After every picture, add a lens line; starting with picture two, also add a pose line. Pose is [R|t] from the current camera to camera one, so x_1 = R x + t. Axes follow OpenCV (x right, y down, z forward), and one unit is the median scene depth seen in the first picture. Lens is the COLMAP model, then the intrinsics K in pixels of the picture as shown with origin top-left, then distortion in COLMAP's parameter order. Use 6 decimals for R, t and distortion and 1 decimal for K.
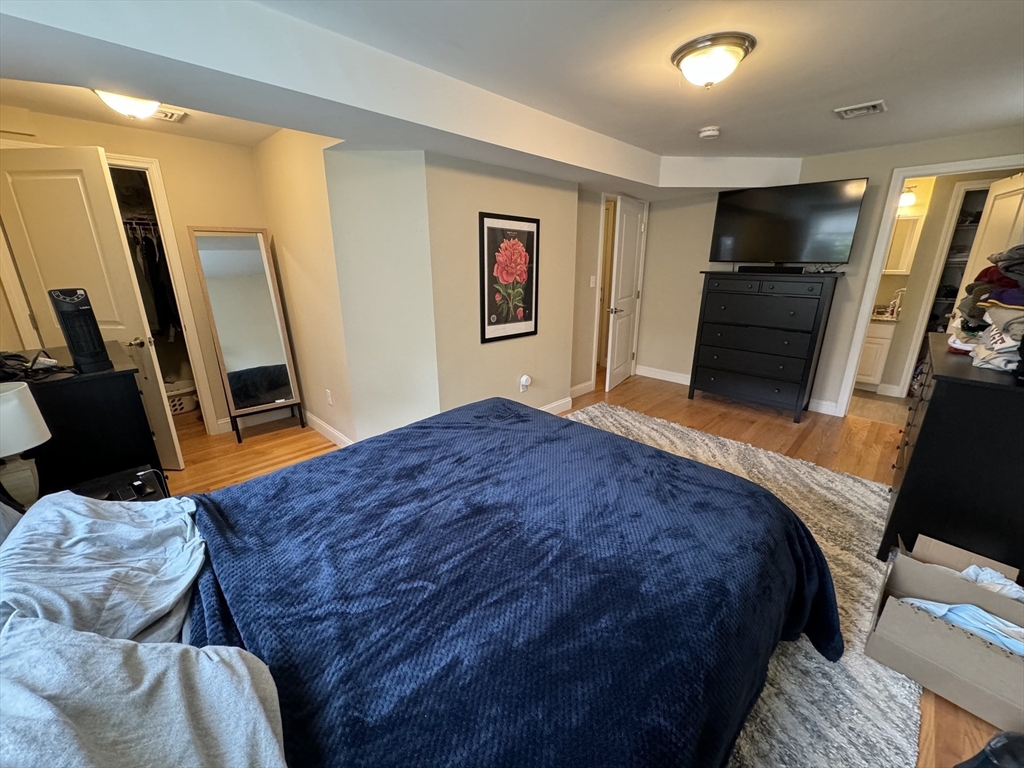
lens RADIAL K [[407.0, 0, 511.8], [0, 407.0, 383.7], [0, 0, 1]] dist [0.000837, -0.000655]
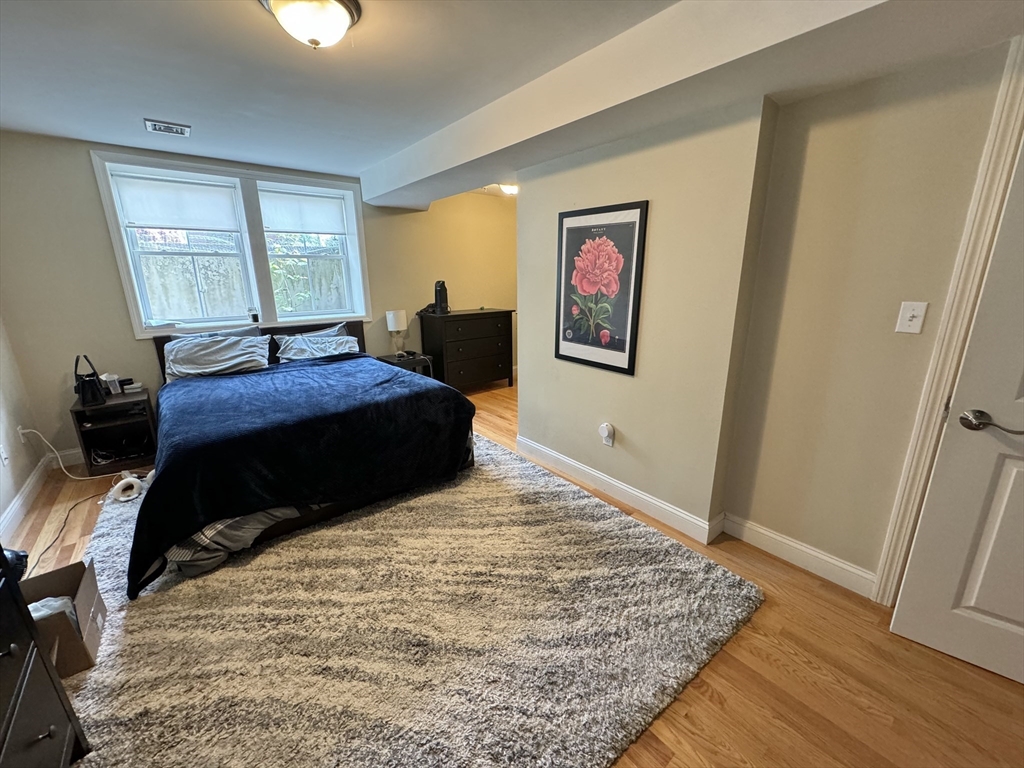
lens RADIAL K [[407.0, 0, 511.0], [0, 407.0, 381.6], [0, 0, 1]] dist [0.000837, -0.000655]
pose [[-0.101391, 0.264412, -0.959065, 0.814893], [-0.274359, 0.919217, 0.282431, -0.276922], [0.956267, 0.291764, -0.020657, 0.933399]]
